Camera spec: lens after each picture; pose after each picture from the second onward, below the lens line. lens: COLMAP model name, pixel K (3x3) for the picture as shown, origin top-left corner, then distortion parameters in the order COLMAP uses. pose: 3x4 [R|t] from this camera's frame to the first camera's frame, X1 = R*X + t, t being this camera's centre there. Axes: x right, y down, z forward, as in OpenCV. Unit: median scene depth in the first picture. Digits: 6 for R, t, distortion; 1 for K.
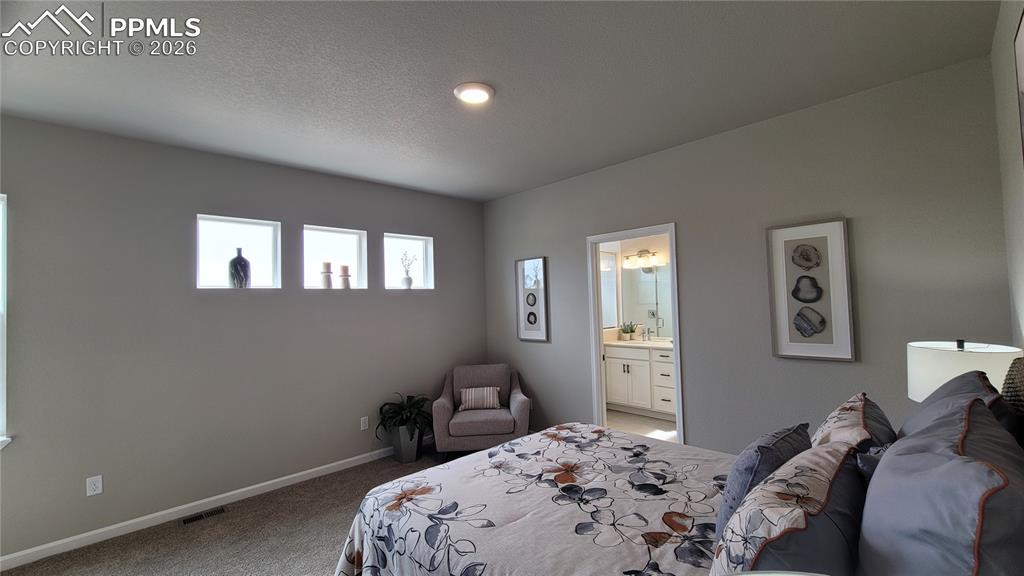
lens RADIAL K [[415.7, 0, 515.2], [0, 415.7, 288.6], [0, 0, 1]] dist [-0.001591, -0.000166]
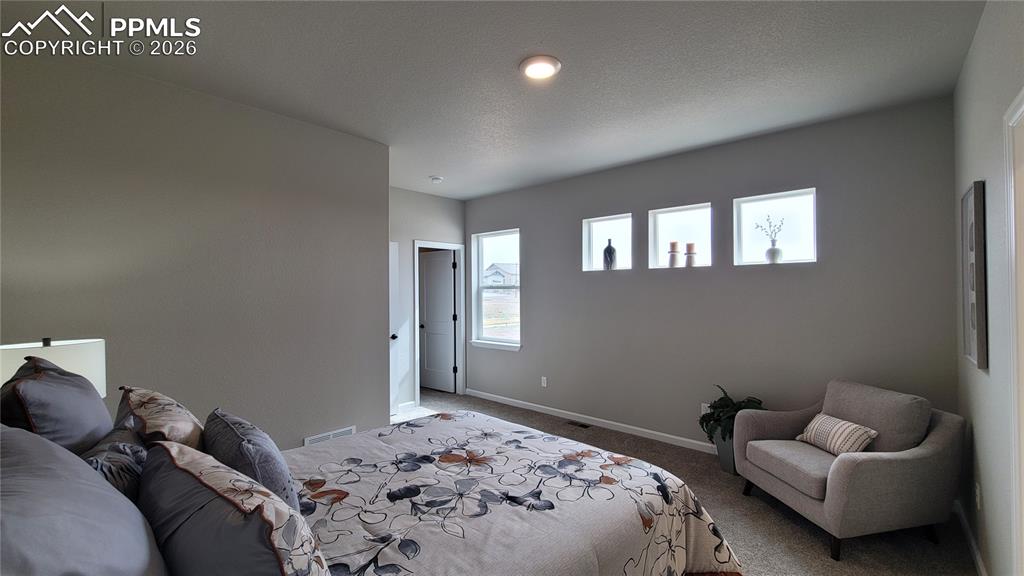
lens RADIAL K [[415.7, 0, 515.2], [0, 415.7, 288.6], [0, 0, 1]] dist [-0.001591, -0.000166]
pose [[0.076540, 0.024062, -0.996776, 0.795551], [0.035391, 0.999013, 0.026834, 0.015751], [0.996438, -0.037331, 0.075613, 0.769467]]
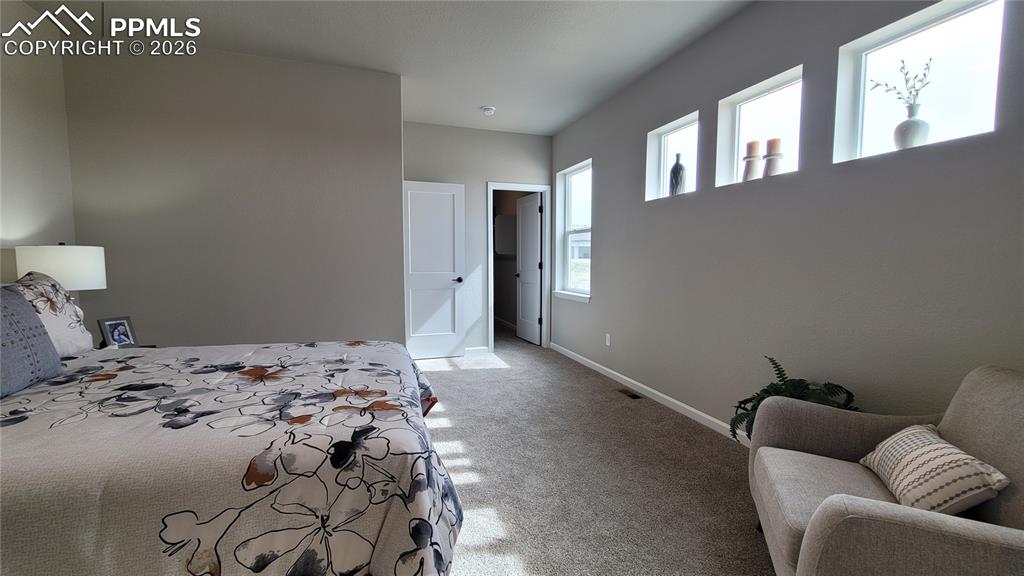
lens RADIAL K [[415.7, 0, 515.2], [0, 415.7, 288.6], [0, 0, 1]] dist [-0.001591, -0.000166]
pose [[-0.419549, 0.094992, -0.902749, 0.498128], [0.039406, 0.995478, 0.086436, 0.146882], [0.906877, 0.000691, -0.421395, 1.364411]]
